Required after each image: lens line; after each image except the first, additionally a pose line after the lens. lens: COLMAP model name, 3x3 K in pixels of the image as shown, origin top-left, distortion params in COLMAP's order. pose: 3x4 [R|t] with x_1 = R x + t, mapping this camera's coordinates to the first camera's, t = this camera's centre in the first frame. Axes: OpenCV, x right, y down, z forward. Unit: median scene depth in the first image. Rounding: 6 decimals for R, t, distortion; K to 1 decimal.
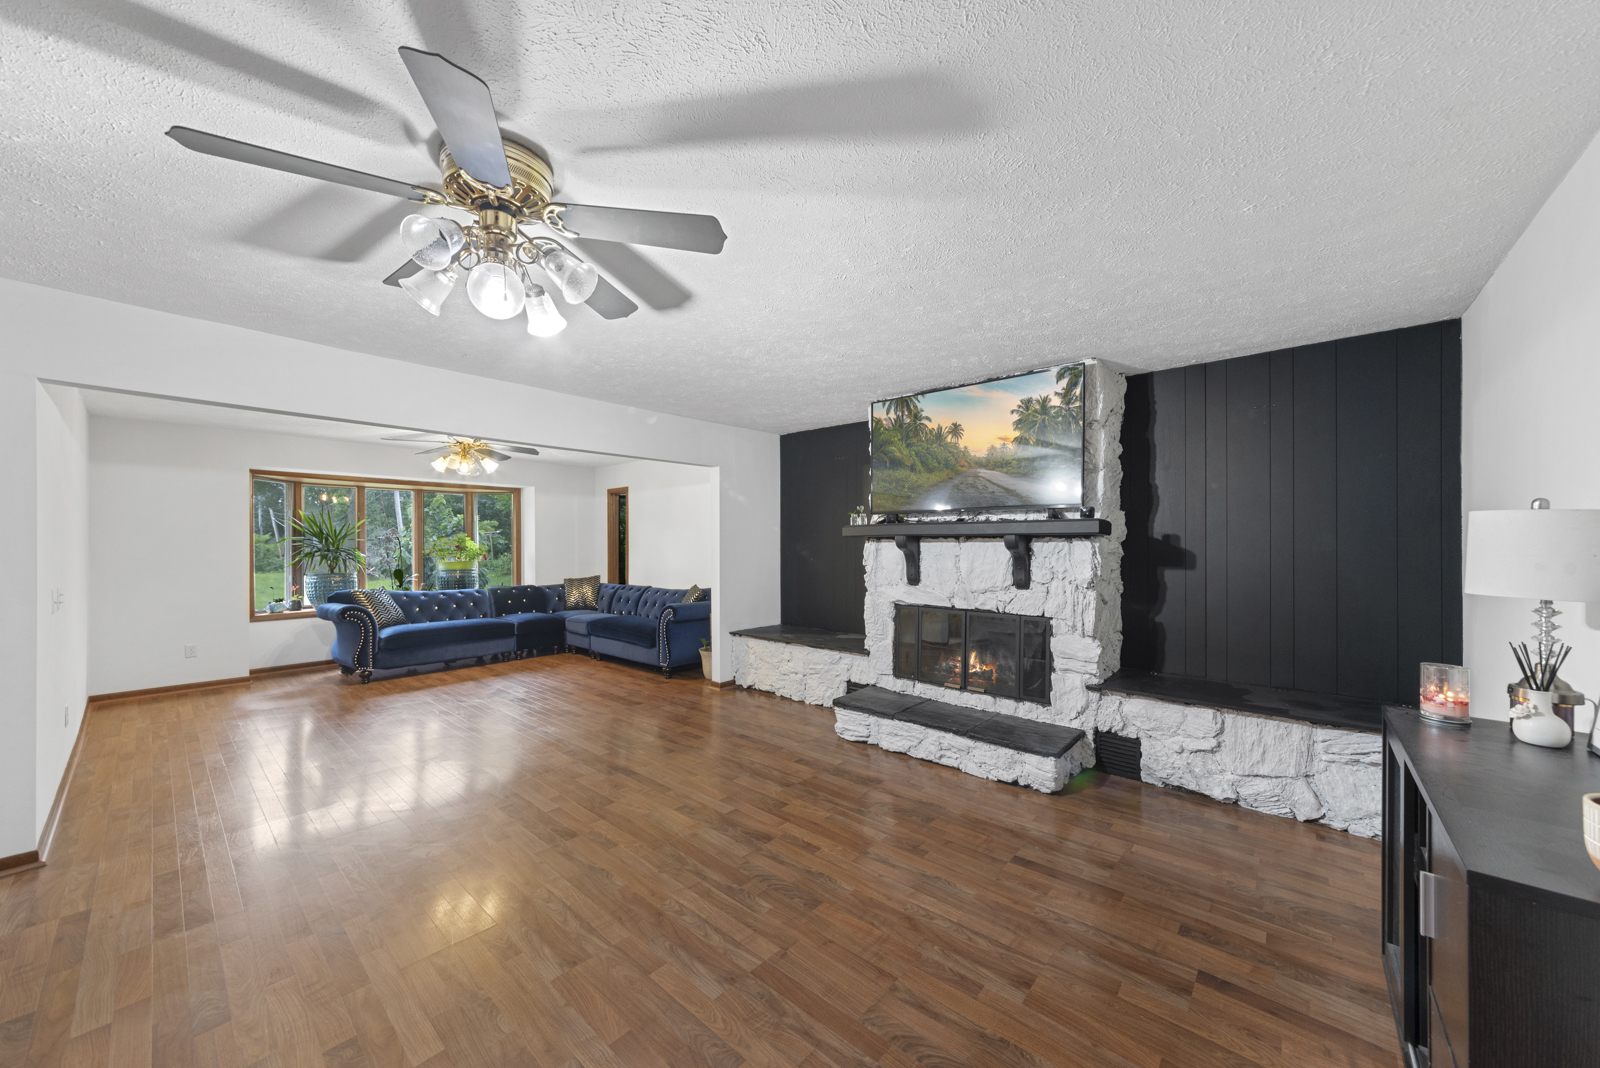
lens RADIAL K [[568.9, 0, 792.9], [0, 568.9, 544.3], [0, 0, 1]] dist [0.000570, -0.000040]
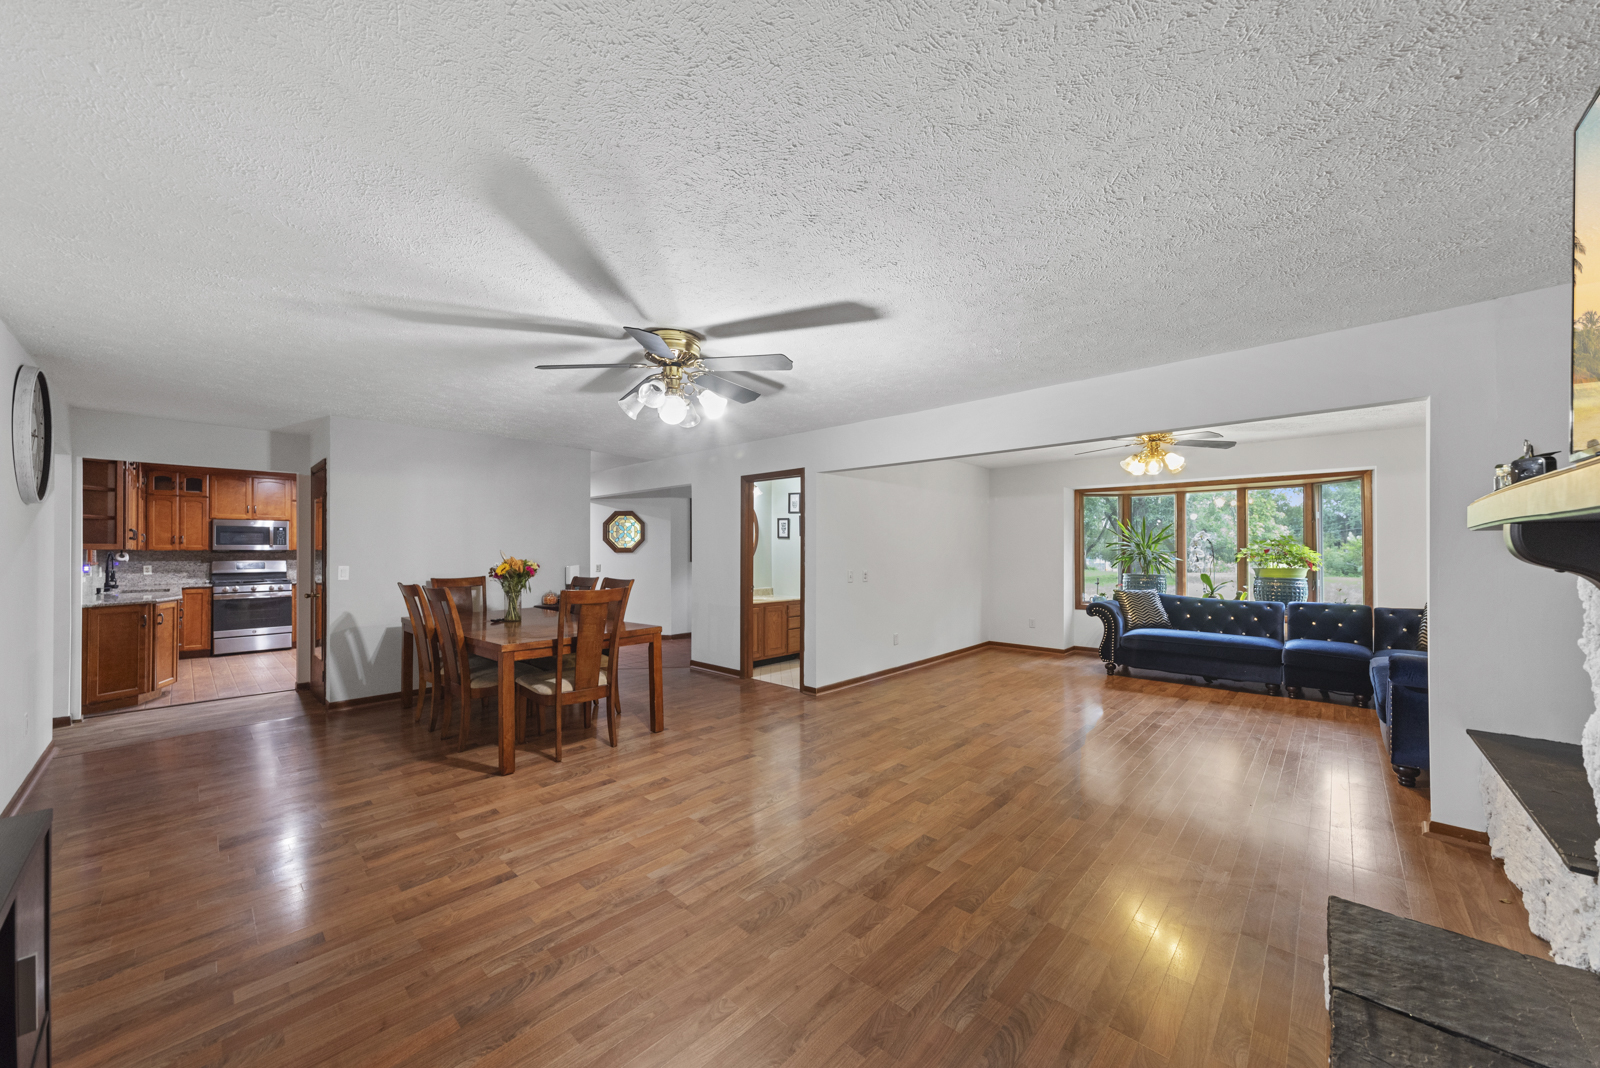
lens RADIAL K [[577.4, 0, 793.6], [0, 577.4, 549.4], [0, 0, 1]] dist [0.001673, 0.000049]
pose [[-0.026493, 0.001478, -0.999648, 0.826858], [0.003573, 0.999993, 0.001384, -0.001532], [0.999643, -0.003535, -0.026498, 0.913028]]
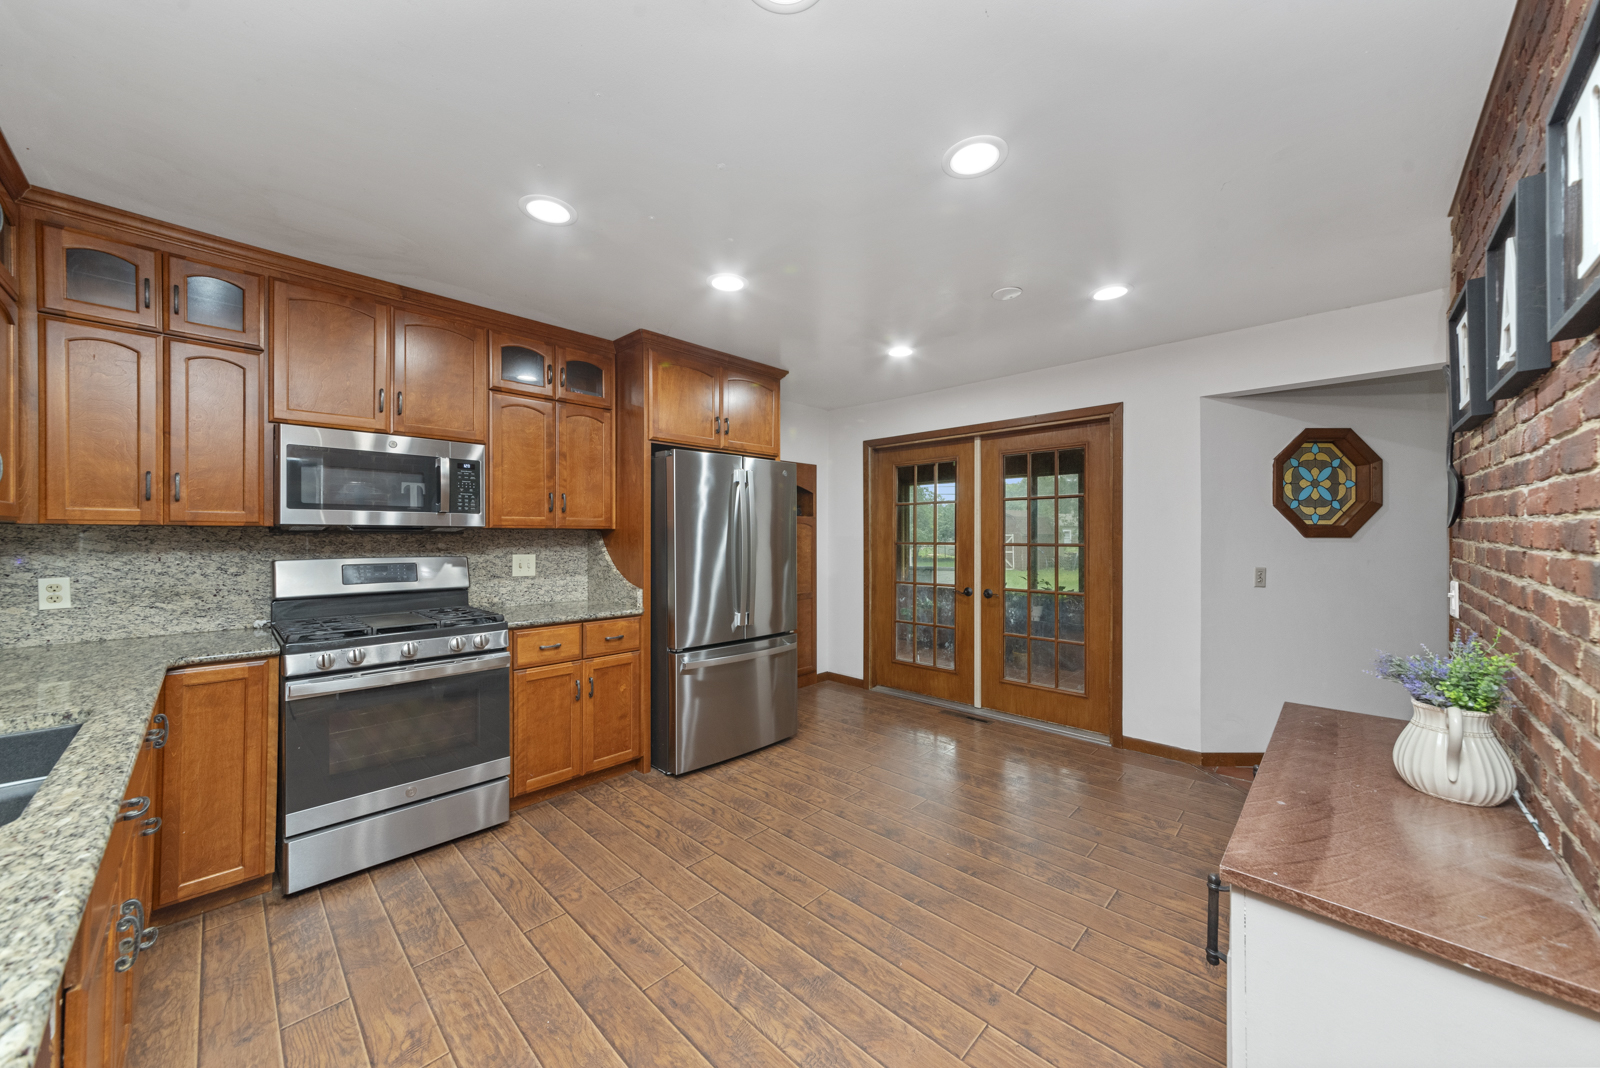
lens RADIAL K [[571.3, 0, 800.0], [0, 571.3, 534.0], [0, 0, 1]] dist [0.001116, 0.000079]
pose [[-0.038384, 0.001665, -0.999262, 0.450542], [-0.000407, 0.999999, 0.001682, 0.000266], [0.999263, 0.000471, -0.038383, 0.502922]]
